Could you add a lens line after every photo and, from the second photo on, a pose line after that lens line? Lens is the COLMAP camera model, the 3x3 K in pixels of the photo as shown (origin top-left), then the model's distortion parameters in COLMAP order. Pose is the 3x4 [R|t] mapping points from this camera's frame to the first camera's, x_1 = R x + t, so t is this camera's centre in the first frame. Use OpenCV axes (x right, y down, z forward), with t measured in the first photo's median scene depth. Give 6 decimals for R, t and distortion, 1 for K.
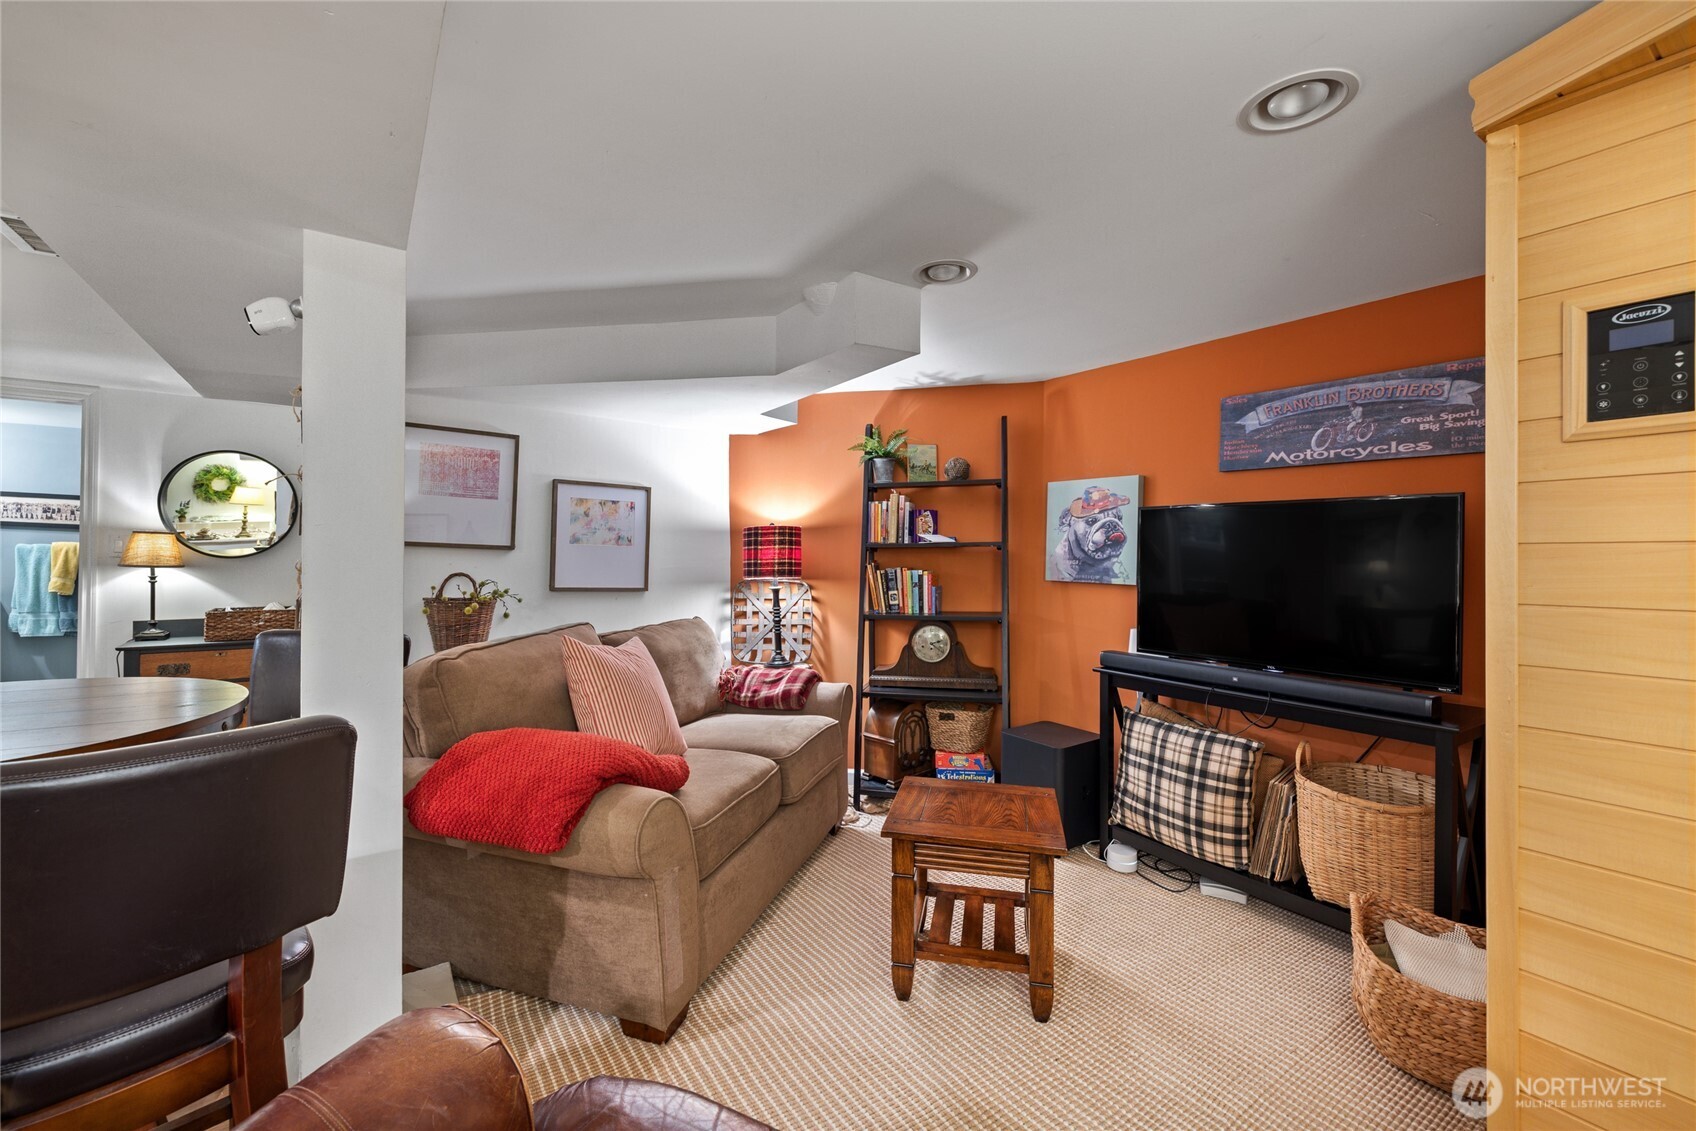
lens RADIAL K [[720.9, 0, 841.7], [0, 720.9, 551.0], [0, 0, 1]] dist [0.007406, -0.001416]
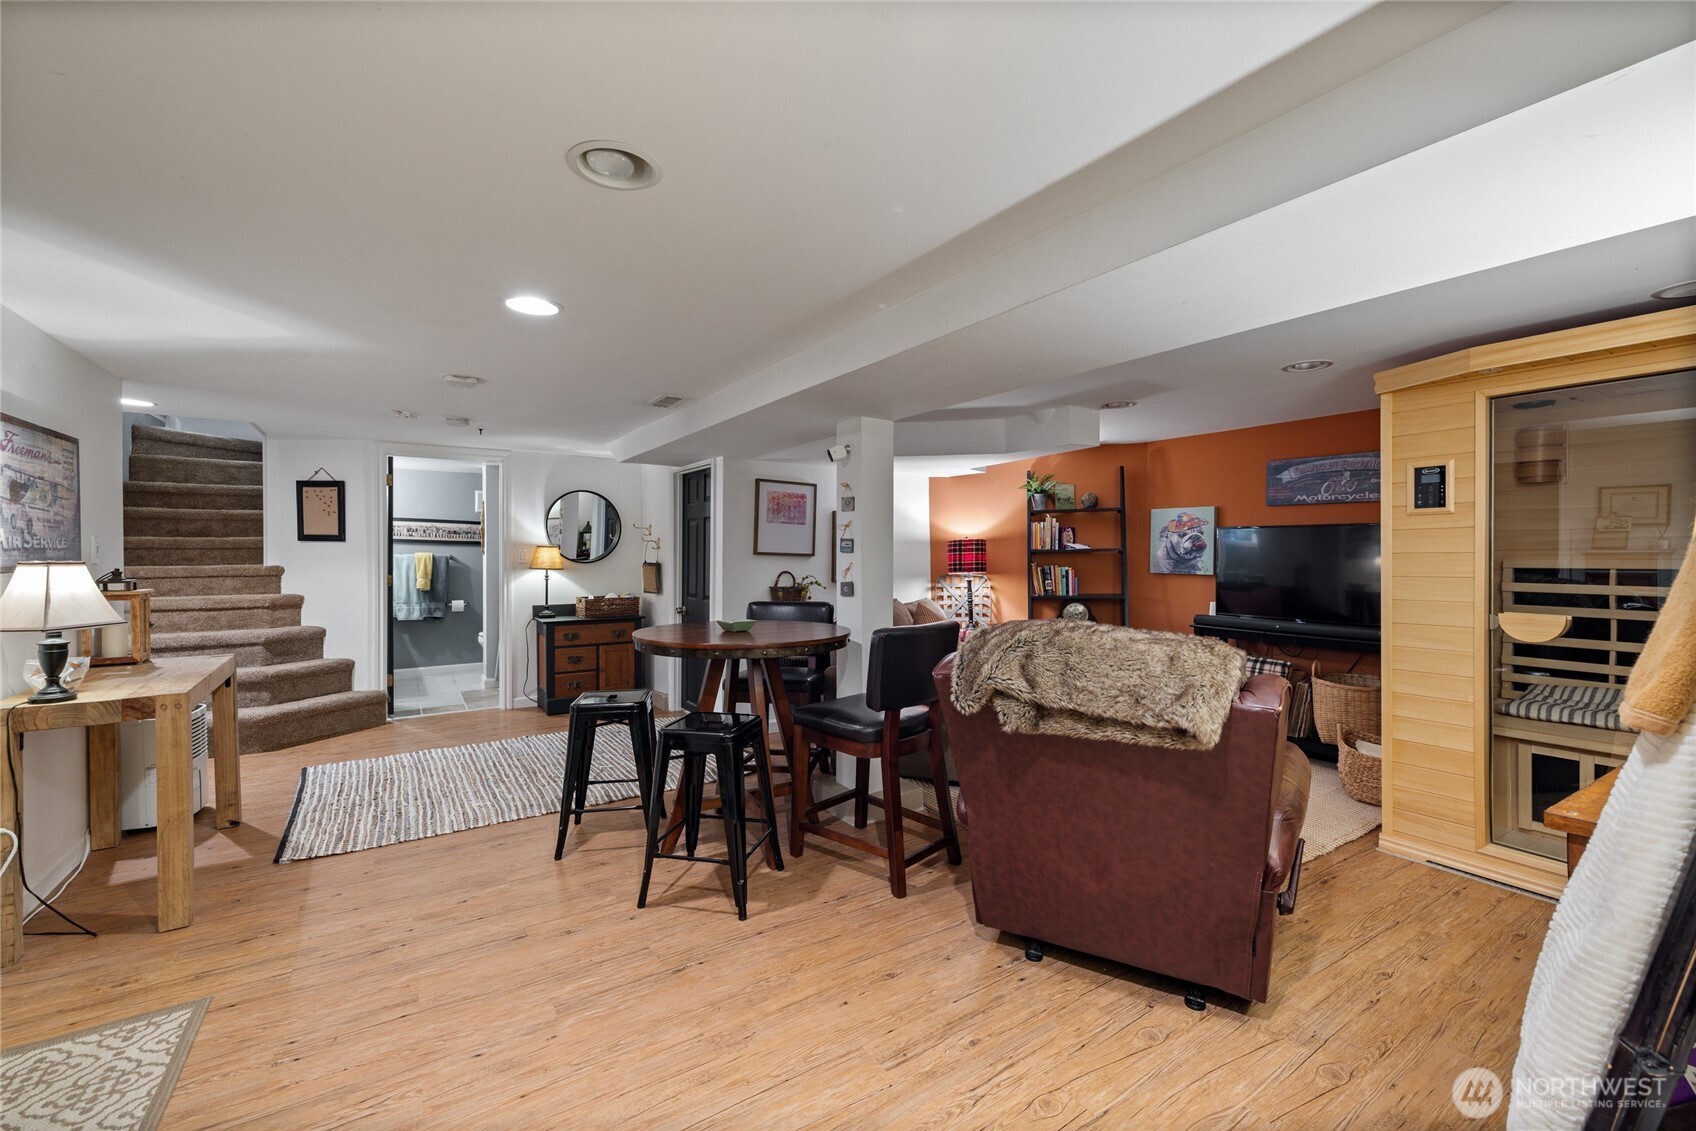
lens RADIAL K [[720.9, 0, 851.1], [0, 720.9, 558.3], [0, 0, 1]] dist [0.007406, -0.001416]
pose [[0.999773, -0.008907, -0.019330, -0.320205], [0.009101, 0.999909, 0.009978, -0.011443], [0.019240, -0.010151, 0.999763, -0.544146]]
